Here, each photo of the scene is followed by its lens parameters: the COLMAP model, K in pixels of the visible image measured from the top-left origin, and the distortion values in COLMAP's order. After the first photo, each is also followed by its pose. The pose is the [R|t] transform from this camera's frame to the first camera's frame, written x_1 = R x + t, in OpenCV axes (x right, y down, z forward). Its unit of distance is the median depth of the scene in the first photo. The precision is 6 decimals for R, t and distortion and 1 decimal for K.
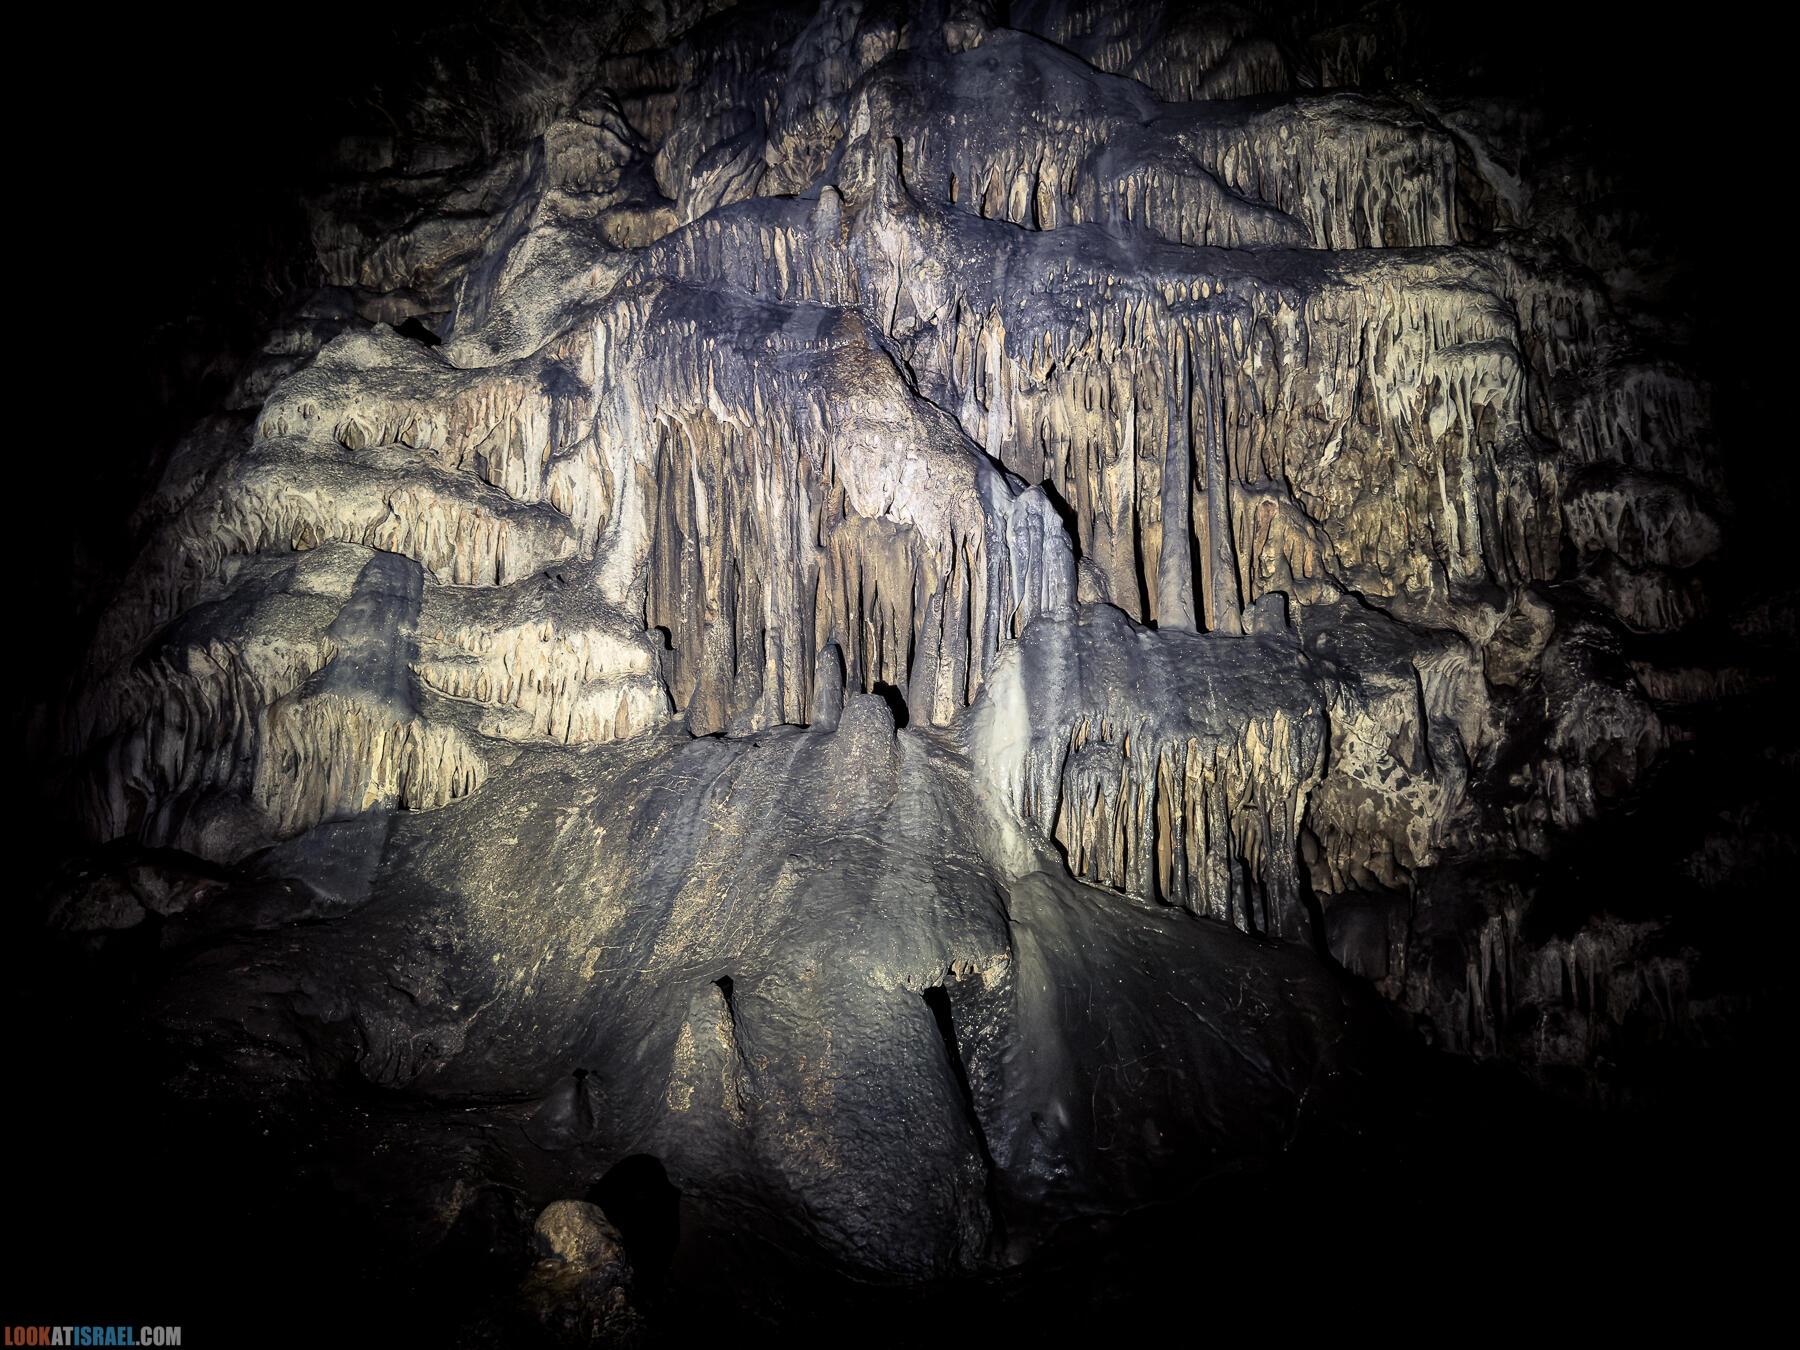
lens RADIAL K [[1237.2, 0, 864.6], [0, 1237.2, 674.9], [0, 0, 1]] dist [0.001272, -0.067419]
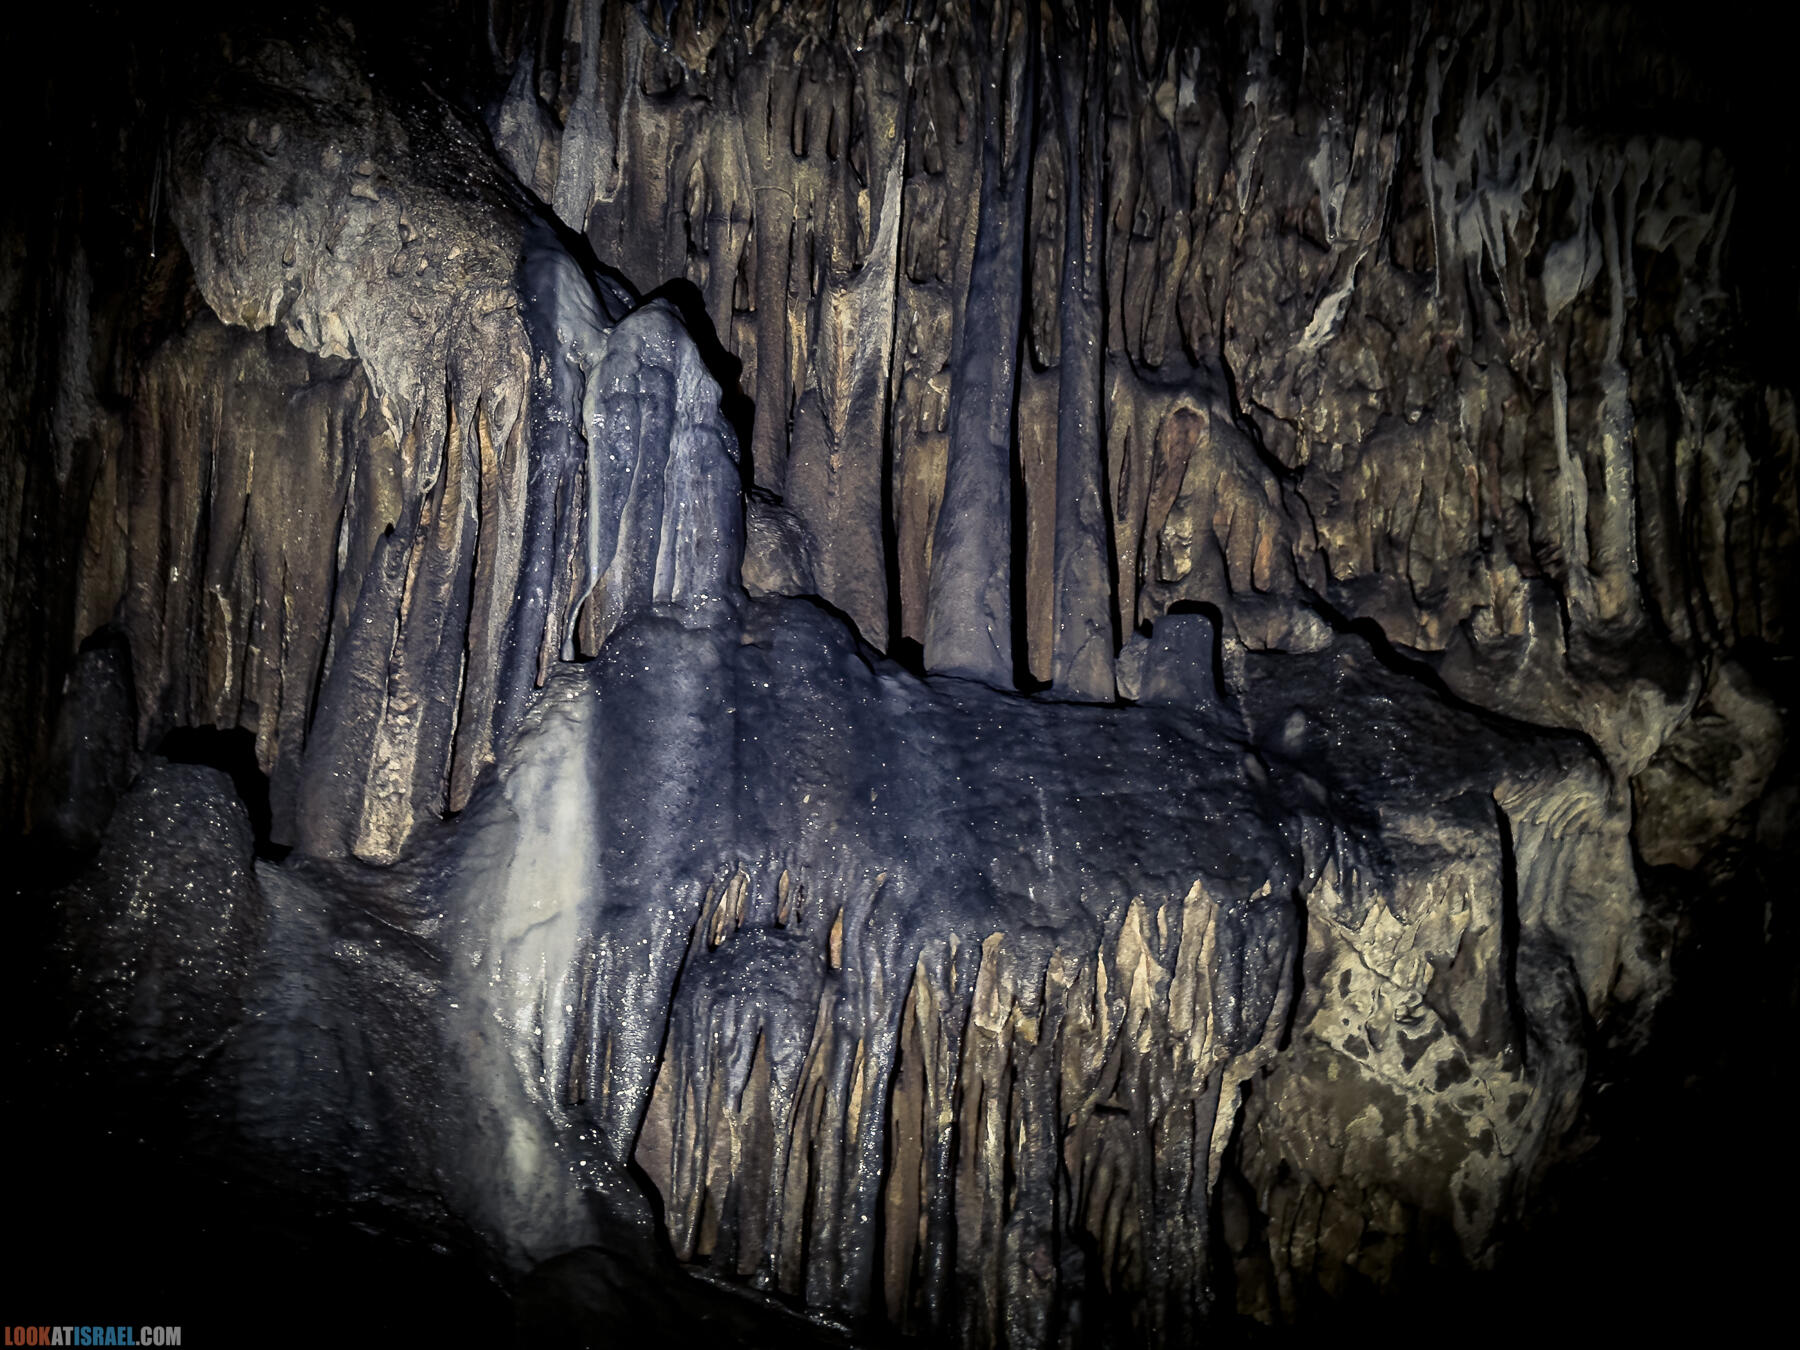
lens RADIAL K [[2701.1, 0, 902.2], [0, 2701.1, 704.2], [0, 0, 1]] dist [0.064682, 0.041376]
pose [[0.967966, 0.086889, 0.235569, 0.014896], [-0.078708, 0.995929, -0.043931, 0.014467], [-0.238427, 0.023982, 0.970864, 0.112424]]
